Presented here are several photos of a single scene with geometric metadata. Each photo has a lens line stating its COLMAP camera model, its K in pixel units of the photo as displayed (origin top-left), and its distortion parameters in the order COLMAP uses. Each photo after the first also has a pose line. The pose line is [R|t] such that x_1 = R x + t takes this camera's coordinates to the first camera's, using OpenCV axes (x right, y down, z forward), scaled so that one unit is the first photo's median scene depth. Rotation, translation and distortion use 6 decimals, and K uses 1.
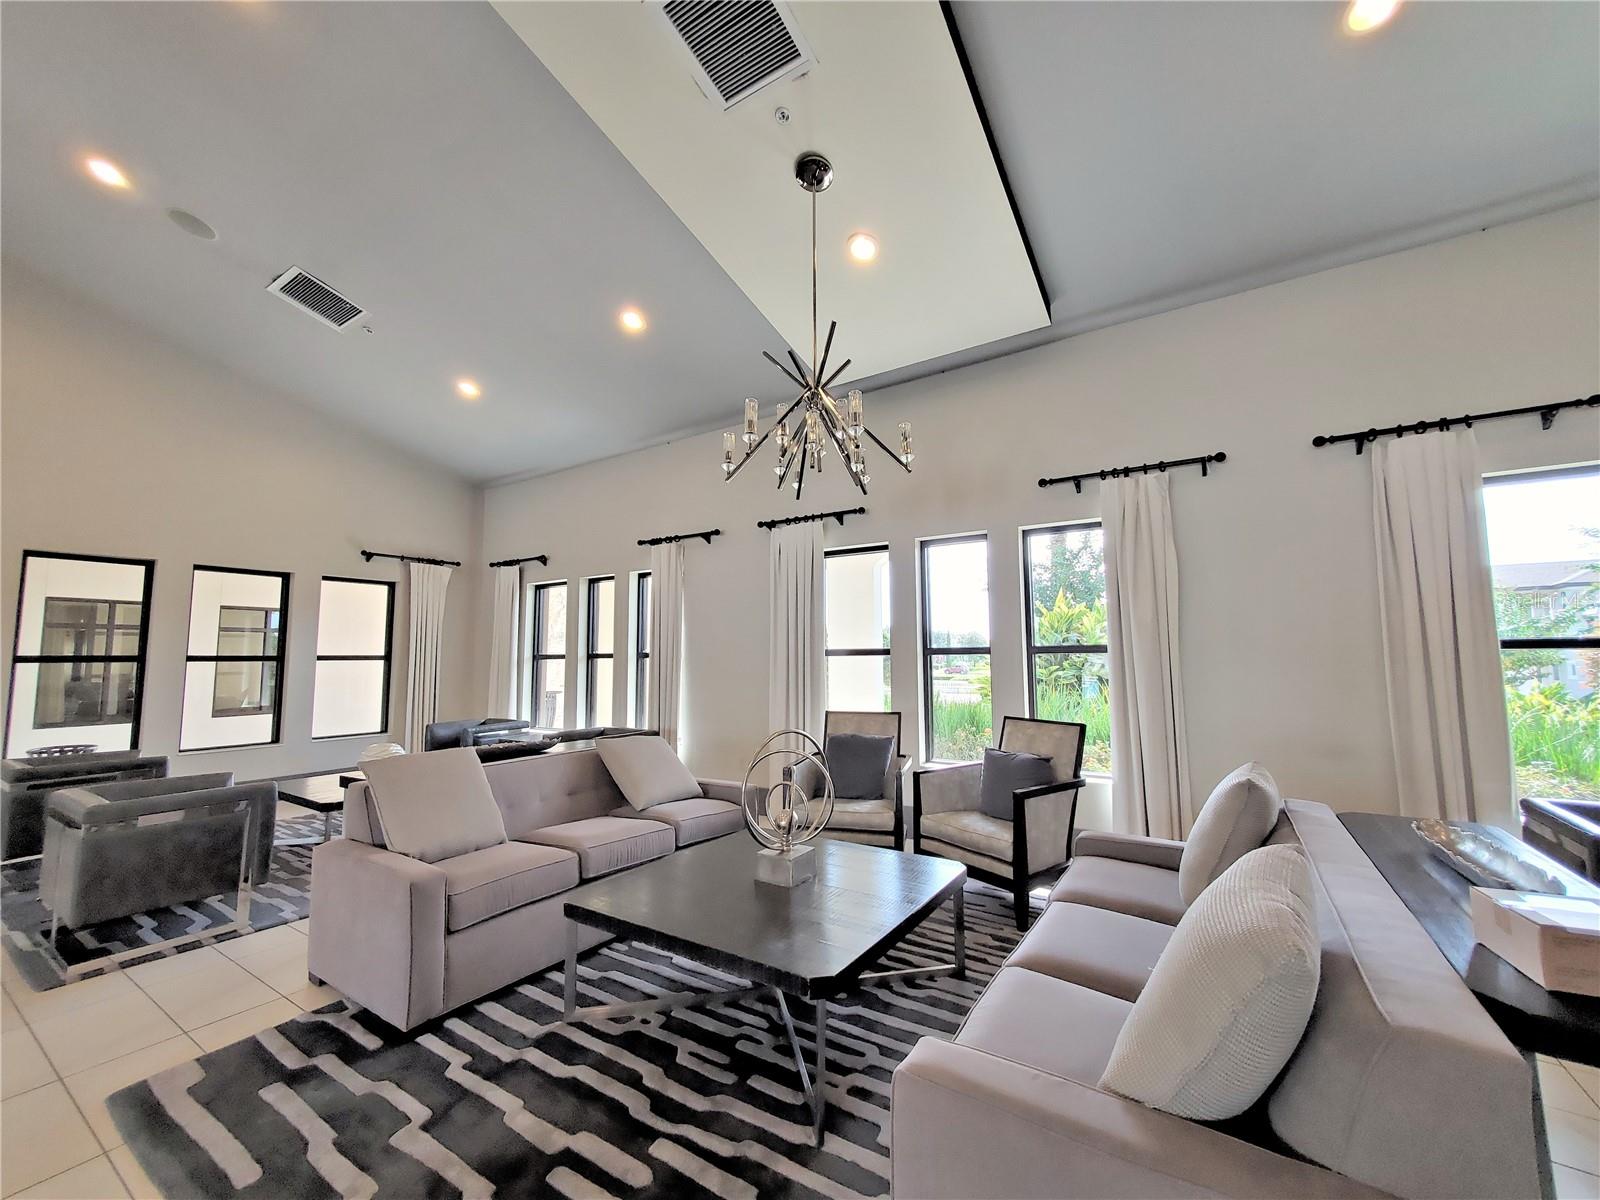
lens RADIAL K [[638.4, 0, 814.0], [0, 638.4, 595.8], [0, 0, 1]] dist [0.002837, 0.000300]
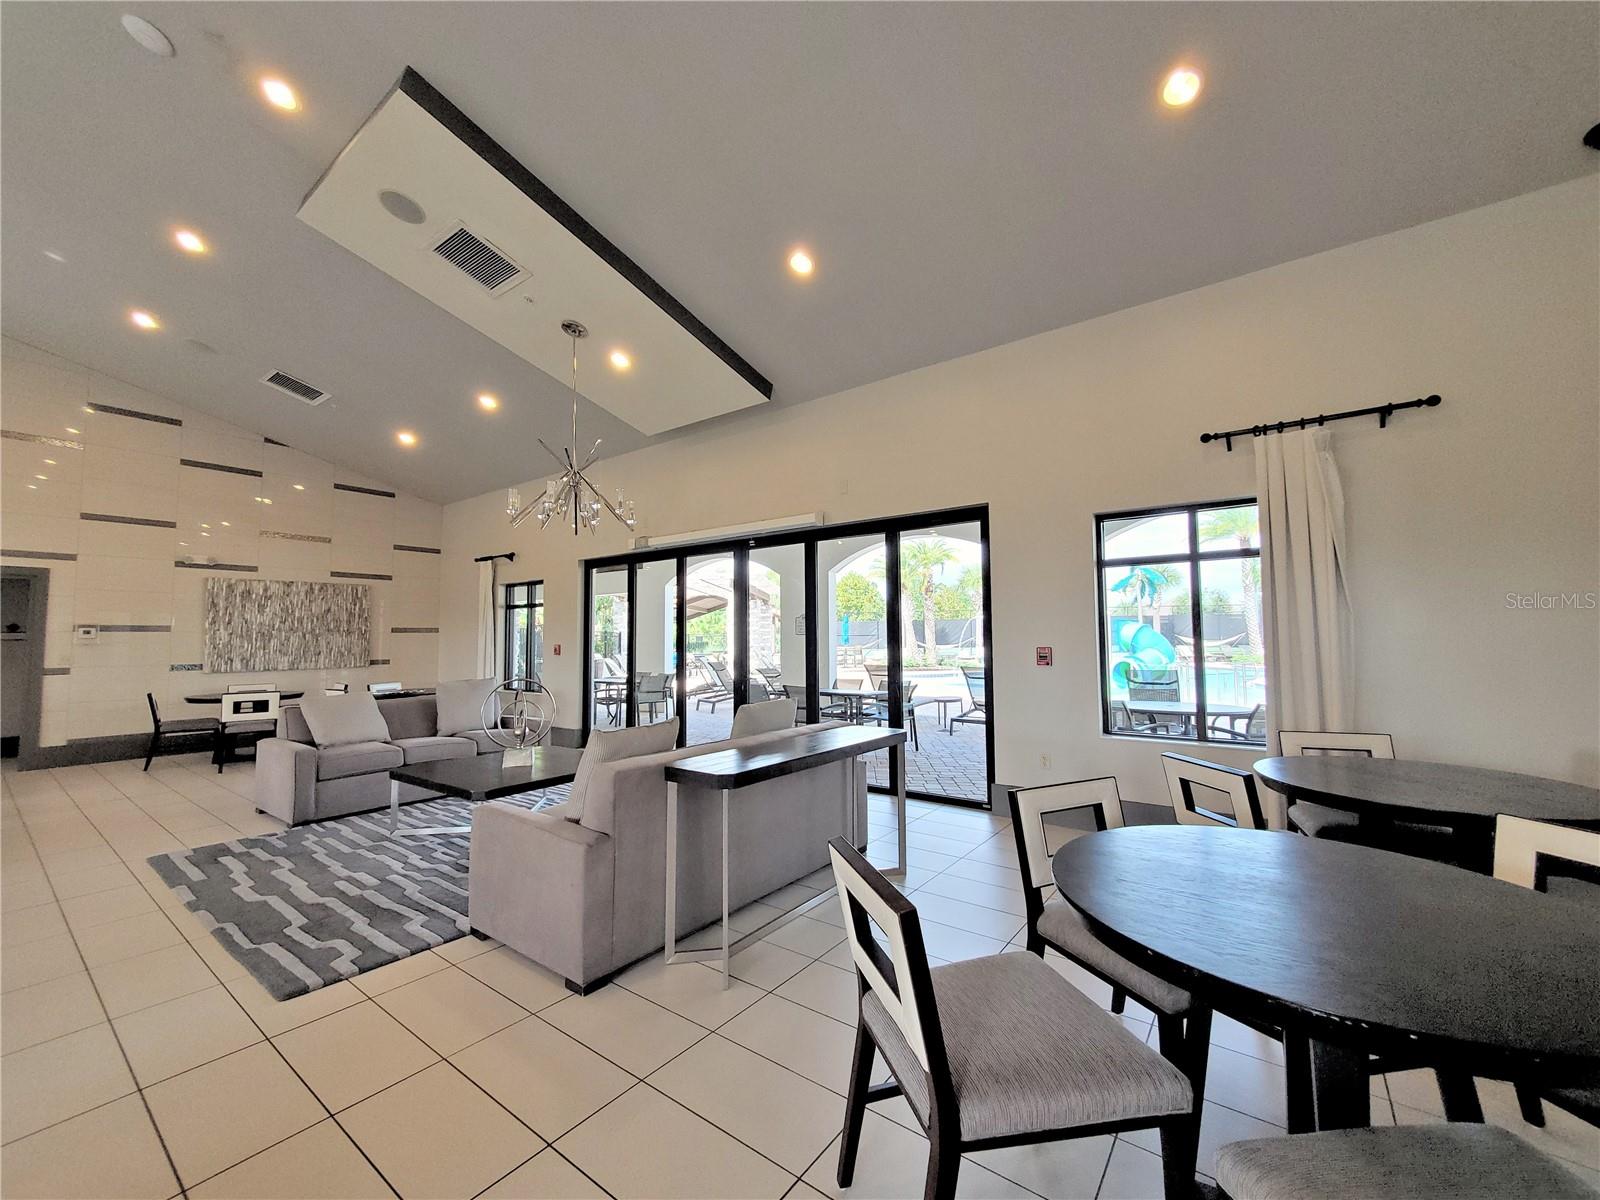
lens RADIAL K [[638.4, 0, 814.0], [0, 638.4, 595.8], [0, 0, 1]] dist [0.002837, 0.000300]
pose [[0.996961, -0.005638, -0.077695, 0.575915], [0.008171, 0.999444, 0.032322, -0.036251], [0.077470, -0.032859, 0.996453, -0.405346]]
